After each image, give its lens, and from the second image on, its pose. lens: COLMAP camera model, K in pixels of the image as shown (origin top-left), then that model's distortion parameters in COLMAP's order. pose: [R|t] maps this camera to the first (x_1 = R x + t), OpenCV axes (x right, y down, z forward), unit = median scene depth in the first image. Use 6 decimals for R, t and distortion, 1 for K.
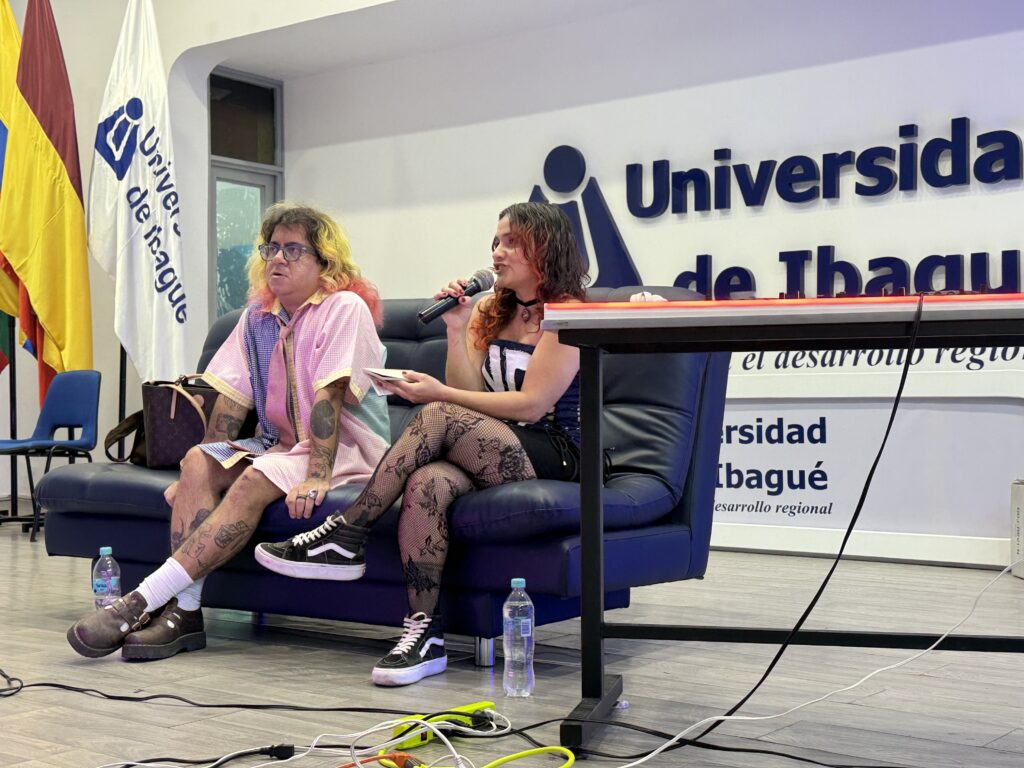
lens RADIAL K [[1425.8, 0, 483.3], [0, 1425.8, 396.6], [0, 0, 1]] dist [0.080544, 0.000000]
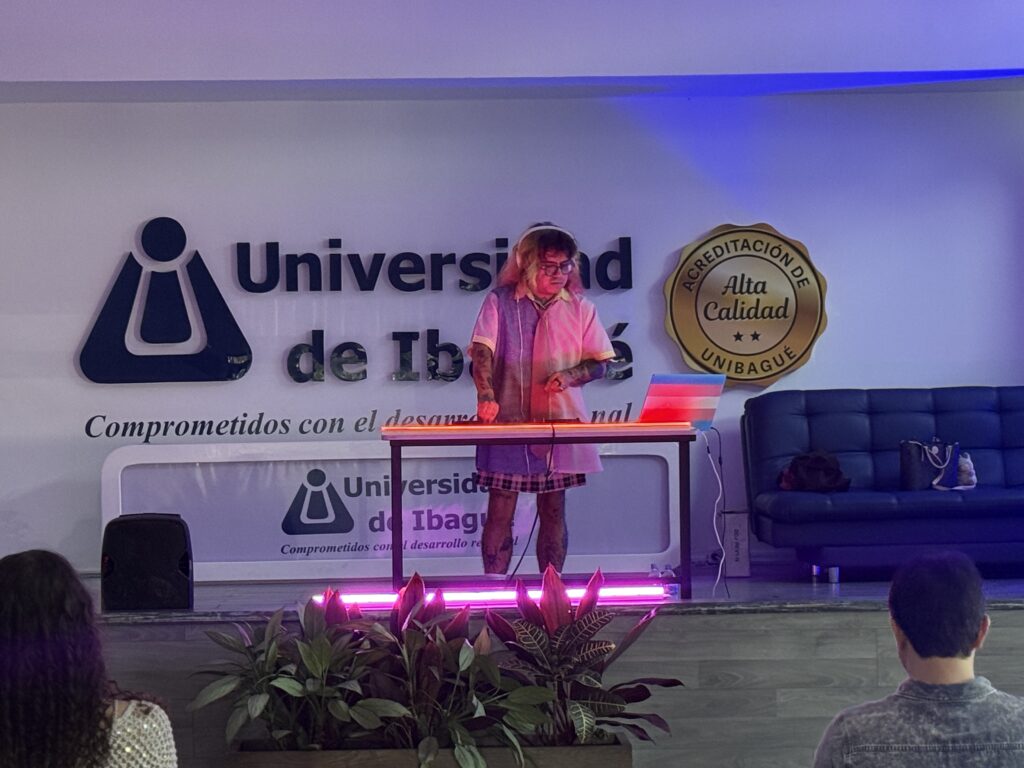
lens RADIAL K [[2505.9, 0, 511.9], [0, 2505.9, 383.0], [0, 0, 1]] dist [0.078125, 0.000000]
pose [[0.757338, 0.005225, 0.653002, -1.054829], [0.007547, 0.999831, -0.016753, -0.023611], [-0.652979, 0.017616, 0.757171, -0.618513]]
